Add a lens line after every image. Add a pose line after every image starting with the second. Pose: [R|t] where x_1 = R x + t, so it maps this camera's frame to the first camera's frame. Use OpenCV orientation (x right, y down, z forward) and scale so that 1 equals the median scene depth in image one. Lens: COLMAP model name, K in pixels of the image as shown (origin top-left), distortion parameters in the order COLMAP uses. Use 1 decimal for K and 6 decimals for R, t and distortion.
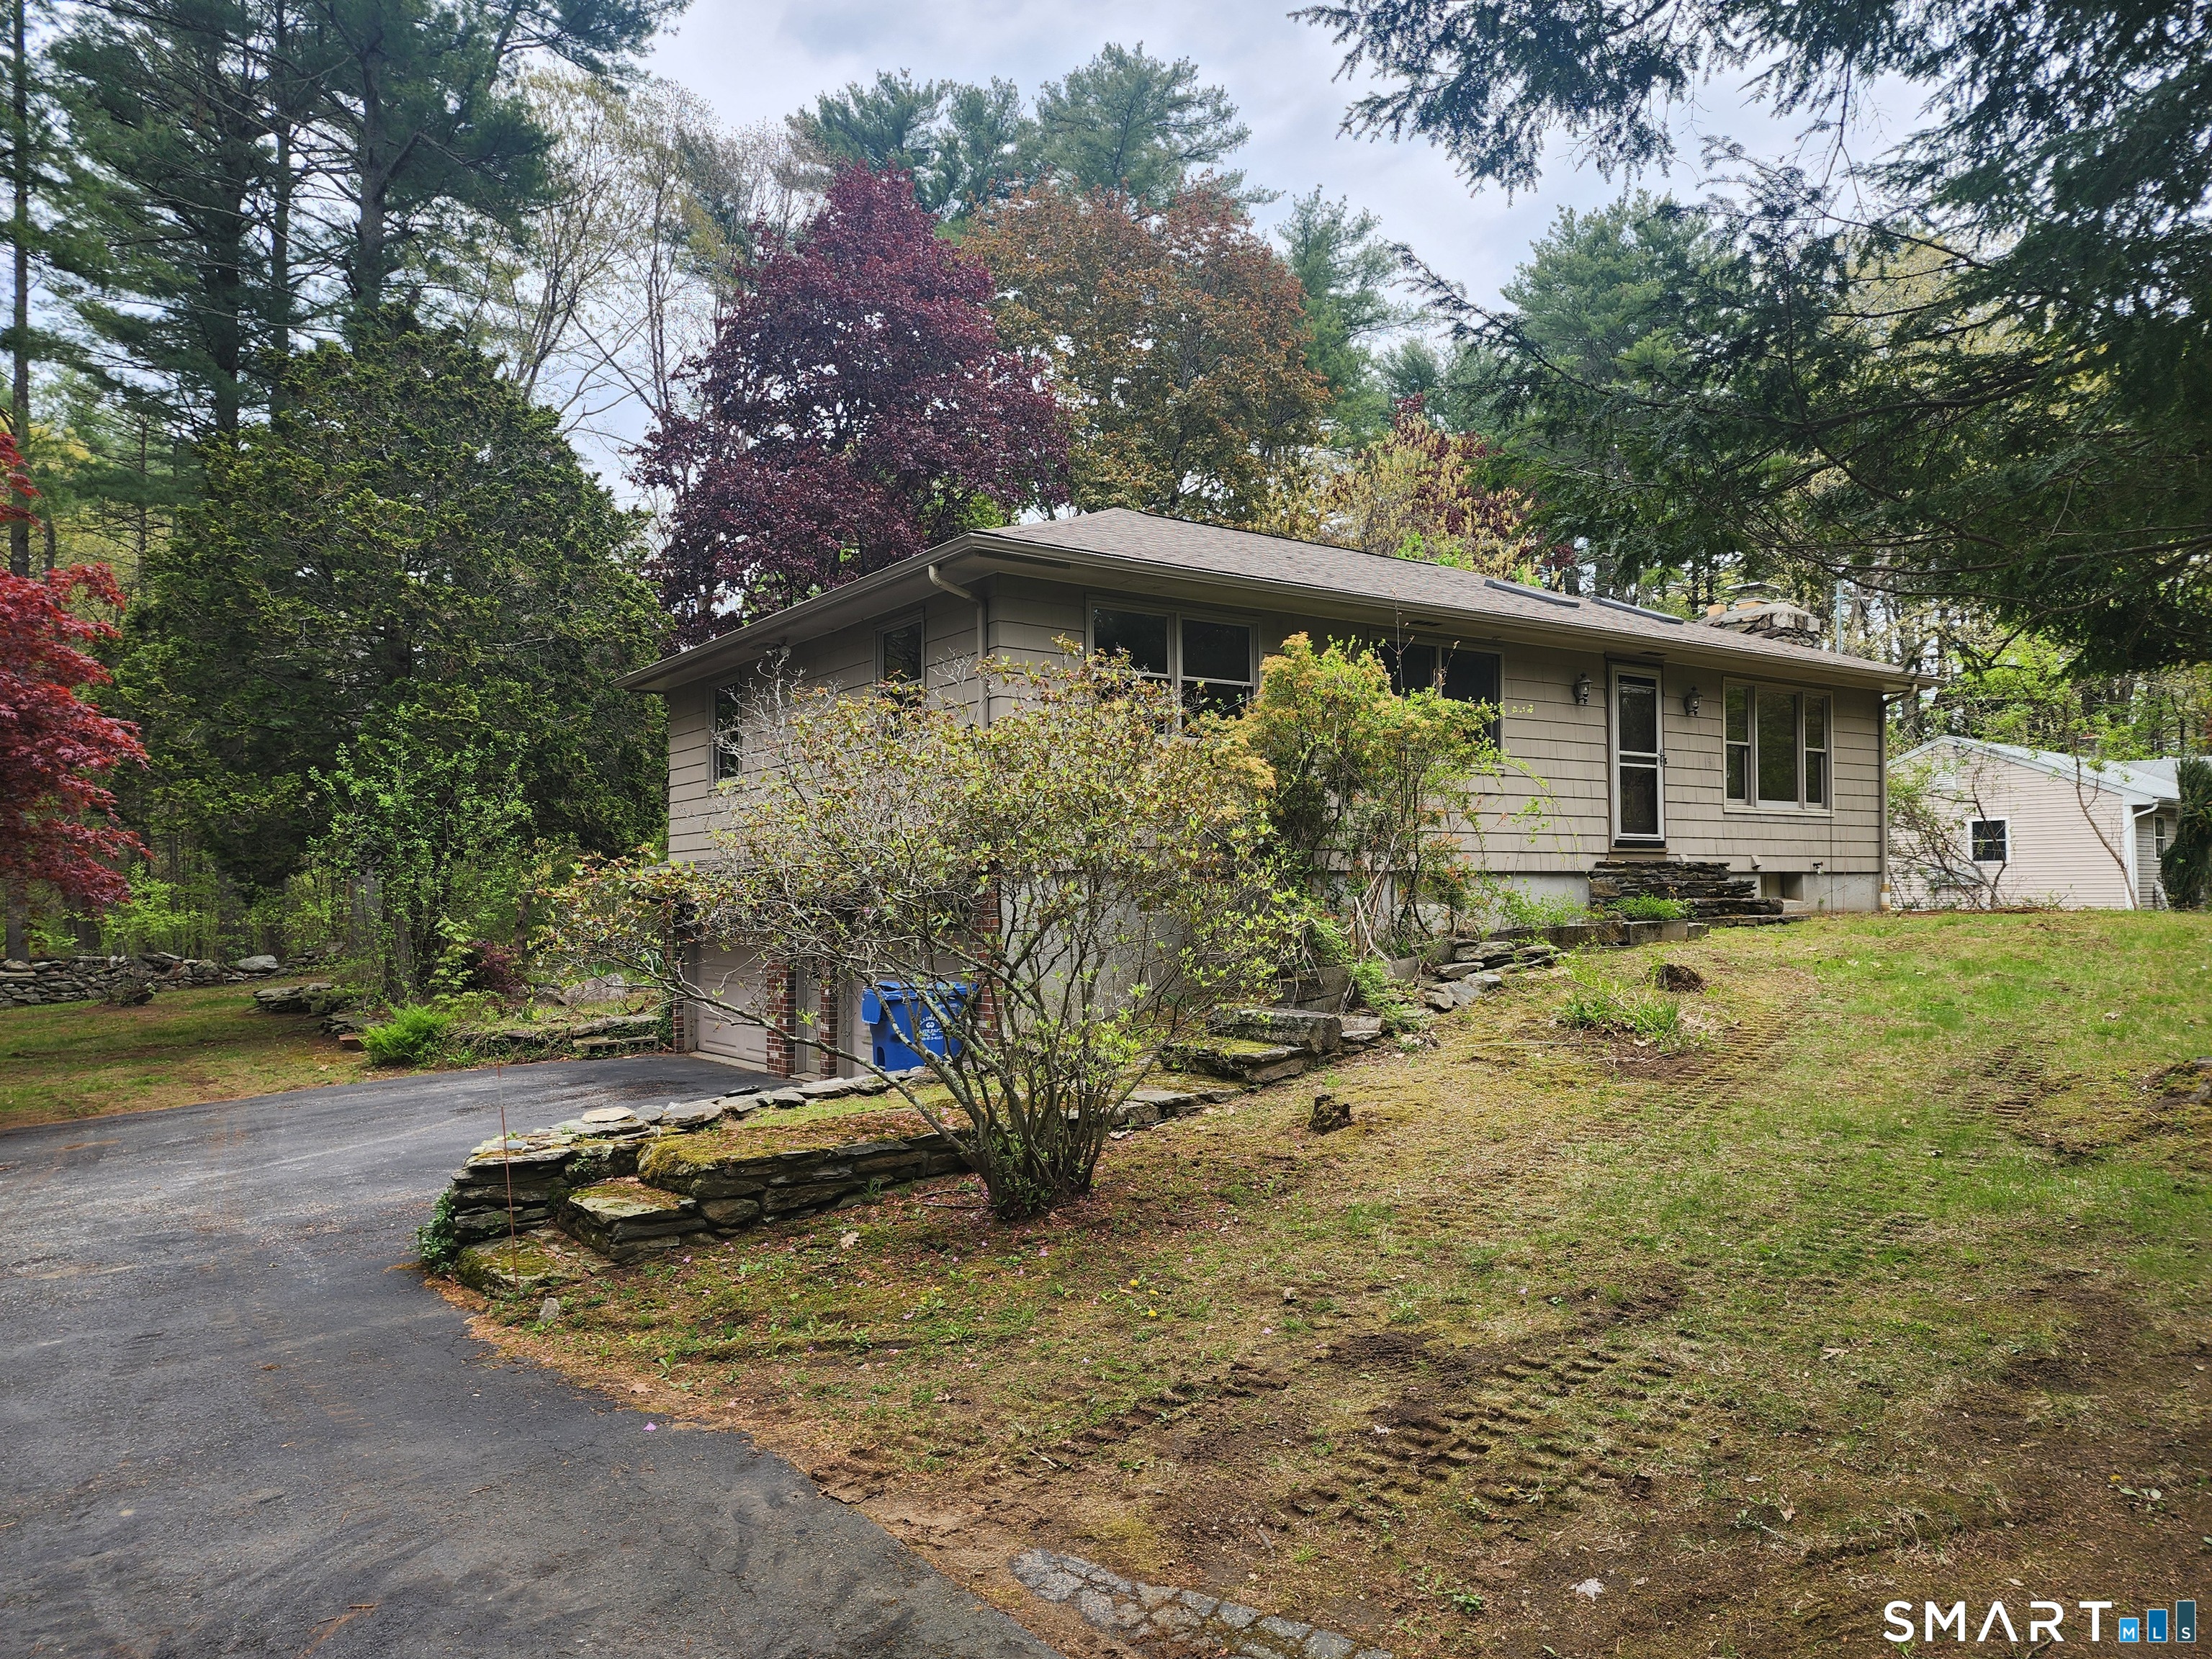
lens RADIAL K [[1486.2, 0, 1110.2], [0, 1486.2, 841.0], [0, 0, 1]] dist [0.071870, -0.052817]
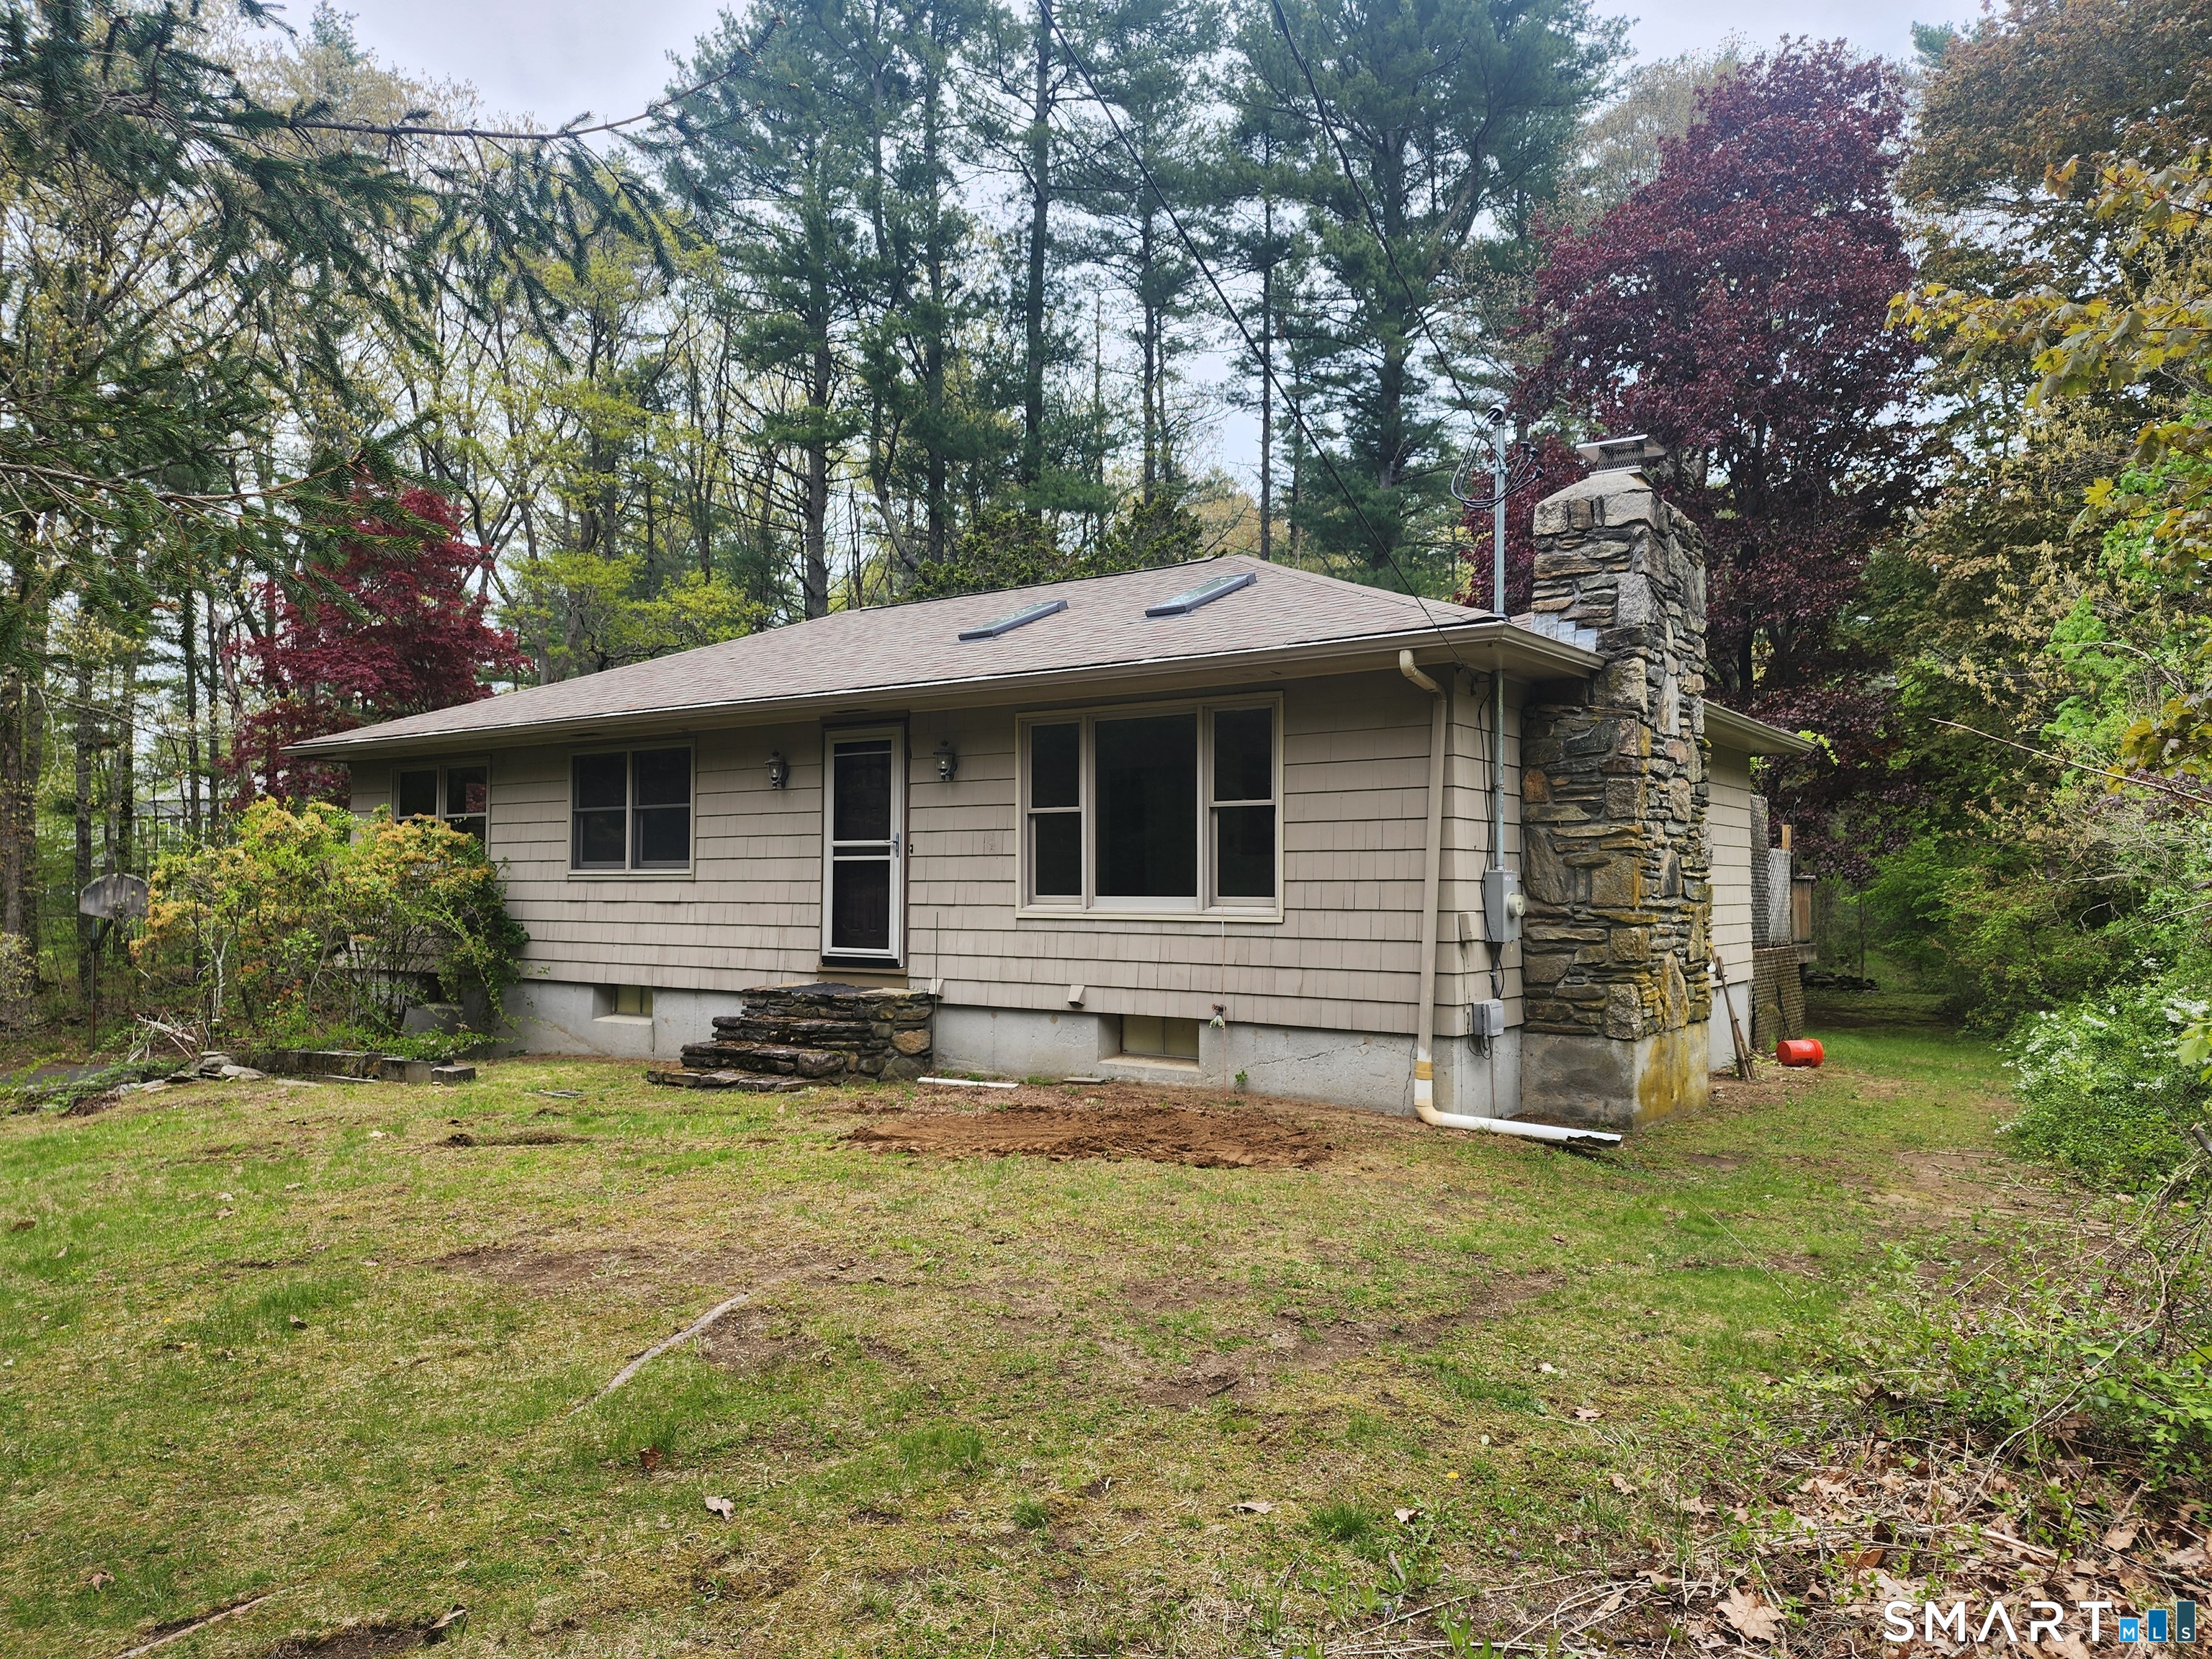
lens RADIAL K [[1486.2, 0, 1110.2], [0, 1486.2, 841.0], [0, 0, 1]] dist [0.071870, -0.052817]
pose [[0.248977, -0.012747, -0.968426, 1.097221], [0.039115, 0.999230, -0.003096, -0.050659], [0.967719, -0.037110, 0.249284, 0.916748]]
